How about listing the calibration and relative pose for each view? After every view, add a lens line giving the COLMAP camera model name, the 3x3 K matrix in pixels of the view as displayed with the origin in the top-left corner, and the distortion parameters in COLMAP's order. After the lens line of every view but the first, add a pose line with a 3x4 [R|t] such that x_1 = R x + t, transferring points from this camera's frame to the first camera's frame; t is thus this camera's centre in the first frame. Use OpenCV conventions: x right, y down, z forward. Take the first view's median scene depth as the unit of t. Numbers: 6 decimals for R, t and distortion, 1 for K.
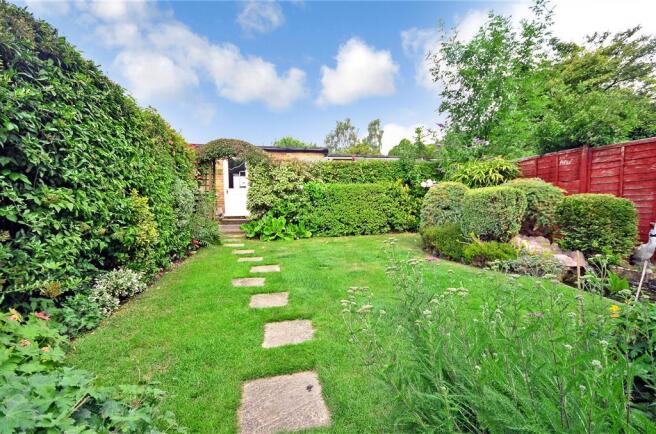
lens RADIAL K [[290.0, 0, 328.0], [0, 290.0, 217.0], [0, 0, 1]] dist [0.000953, 0.000411]
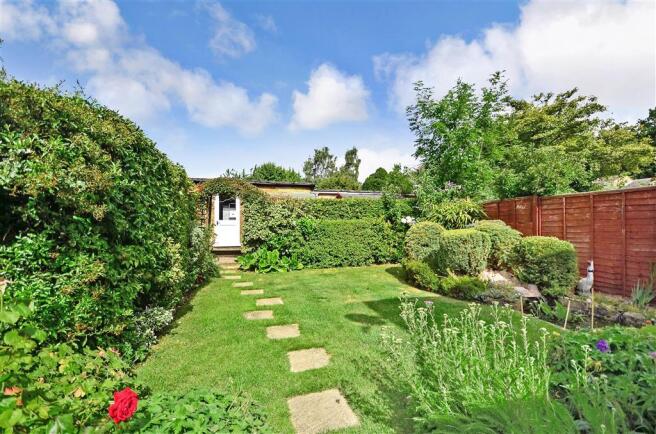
lens RADIAL K [[285.6, 0, 324.8], [0, 285.6, 222.4], [0, 0, 1]] dist [0.002119, 0.000357]
pose [[0.997882, 0.002000, 0.065019, -0.051574], [0.002374, 0.997742, -0.067120, -0.035416], [-0.065007, 0.067132, 0.995624, -0.089691]]
